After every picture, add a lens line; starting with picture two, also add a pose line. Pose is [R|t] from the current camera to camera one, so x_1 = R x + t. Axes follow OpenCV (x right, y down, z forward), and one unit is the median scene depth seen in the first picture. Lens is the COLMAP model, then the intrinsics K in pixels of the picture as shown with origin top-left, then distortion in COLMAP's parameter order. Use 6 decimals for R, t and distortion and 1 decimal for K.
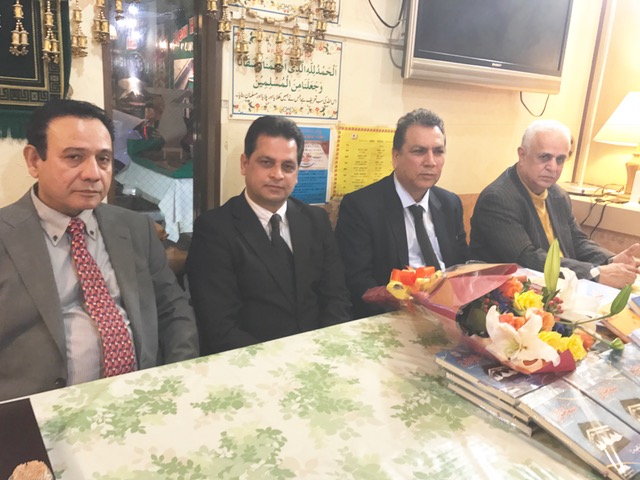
lens RADIAL K [[550.7, 0, 328.9], [0, 550.7, 242.3], [0, 0, 1]] dist [0.032760, -0.050285]
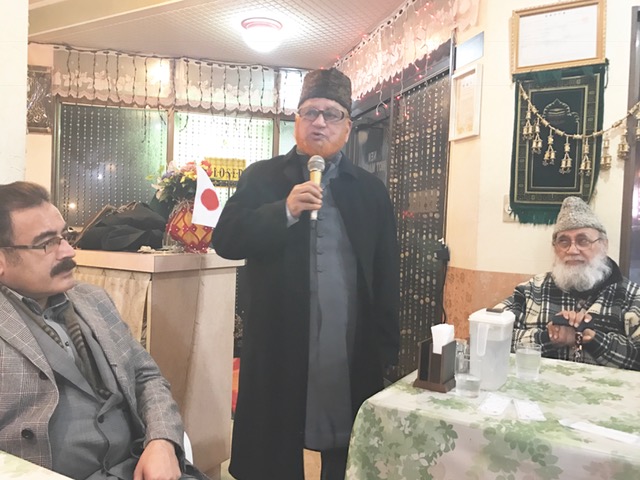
lens RADIAL K [[568.6, 0, 292.8], [0, 568.6, 241.9], [0, 0, 1]] dist [0.008341, 0.021973]
pose [[0.379751, -0.023277, -0.924796, 0.535665], [-0.228643, 0.966307, -0.118210, 0.185455], [0.896388, 0.256338, 0.361634, -0.208681]]
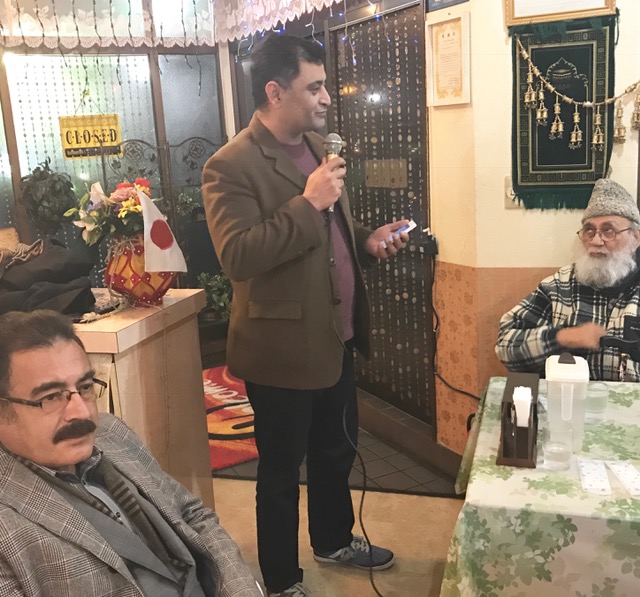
lens RADIAL K [[732.5, 0, 322.4], [0, 732.5, 289.9], [0, 0, 1]] dist [0.018639, -0.041268]
pose [[0.598647, 0.066442, -0.798253, 0.431467], [-0.093685, 0.995522, 0.012602, 0.036975], [0.795516, 0.067240, 0.602191, -0.455309]]
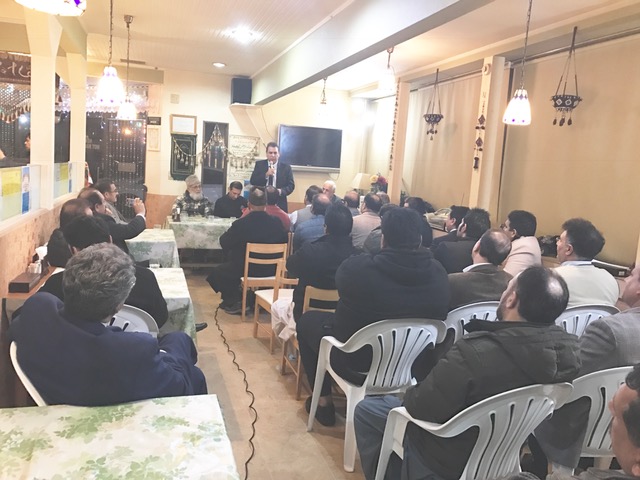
lens RADIAL K [[525.3, 0, 320.0], [0, 525.3, 240.0], [0, 0, 1]] dist [0.076678, -0.160536]
pose [[0.948038, 0.047163, -0.314643, 1.903077], [-0.086886, 0.989739, -0.113435, 0.694636], [0.306065, 0.134879, 0.942408, -2.746458]]
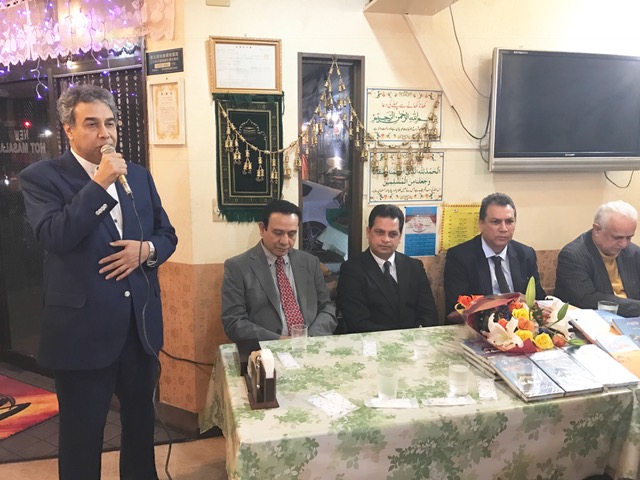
lens RADIAL K [[525.3, 0, 320.0], [0, 525.3, 240.0], [0, 0, 1]] dist [0.076678, -0.160536]
pose [[0.928072, -0.005549, -0.372359, 0.285340], [-0.032303, 0.994921, -0.095339, 0.040603], [0.370997, 0.100510, 0.923179, -0.532957]]
